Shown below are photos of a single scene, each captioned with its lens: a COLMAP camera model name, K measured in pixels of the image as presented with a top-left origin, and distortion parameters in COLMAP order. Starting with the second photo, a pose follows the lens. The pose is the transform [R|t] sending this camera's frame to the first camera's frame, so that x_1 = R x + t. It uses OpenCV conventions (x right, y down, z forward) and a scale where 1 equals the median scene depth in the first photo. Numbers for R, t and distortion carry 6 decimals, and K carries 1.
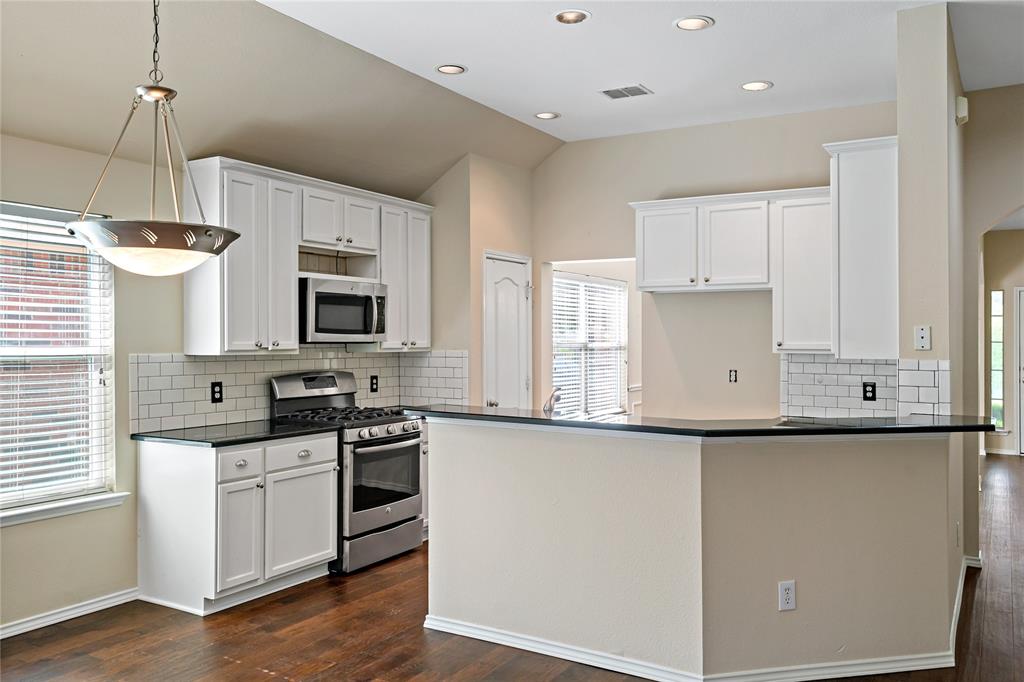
lens RADIAL K [[840.3, 0, 511.3], [0, 840.3, 337.4], [0, 0, 1]] dist [0.010425, 0.001419]
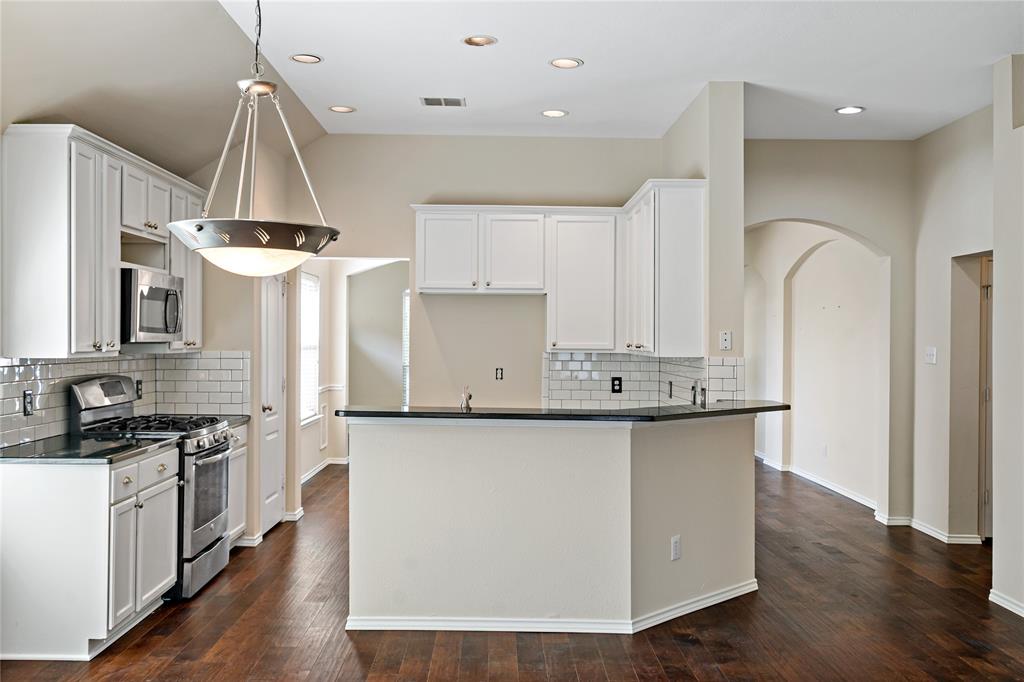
lens RADIAL K [[944.9, 0, 512.0], [0, 944.9, 341.0], [0, 0, 1]] dist [0.005951, 0.005291]
pose [[0.852942, 0.001644, 0.522003, -0.385482], [-0.005856, 0.999962, 0.006421, -0.004123], [-0.521972, -0.008534, 0.852920, -0.039568]]
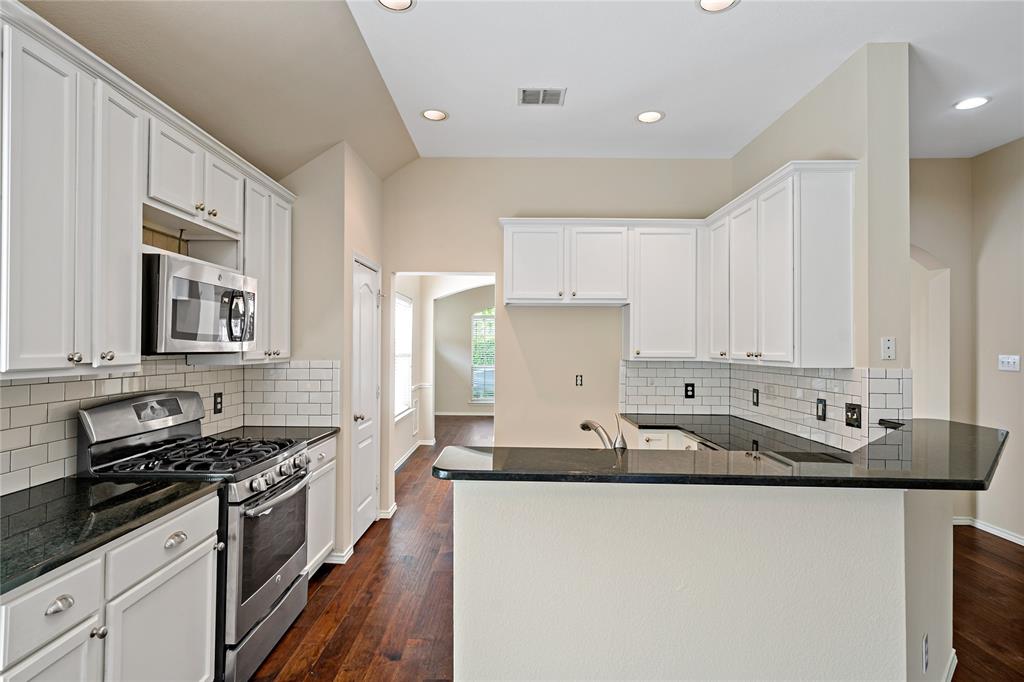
lens RADIAL K [[522.3, 0, 503.5], [0, 522.3, 338.8], [0, 0, 1]] dist [0.003049, 0.000739]
pose [[0.868615, 0.009496, 0.495396, -0.194686], [-0.003390, 0.999907, -0.013223, -0.000834], [-0.495476, 0.009806, 0.868566, 0.476837]]
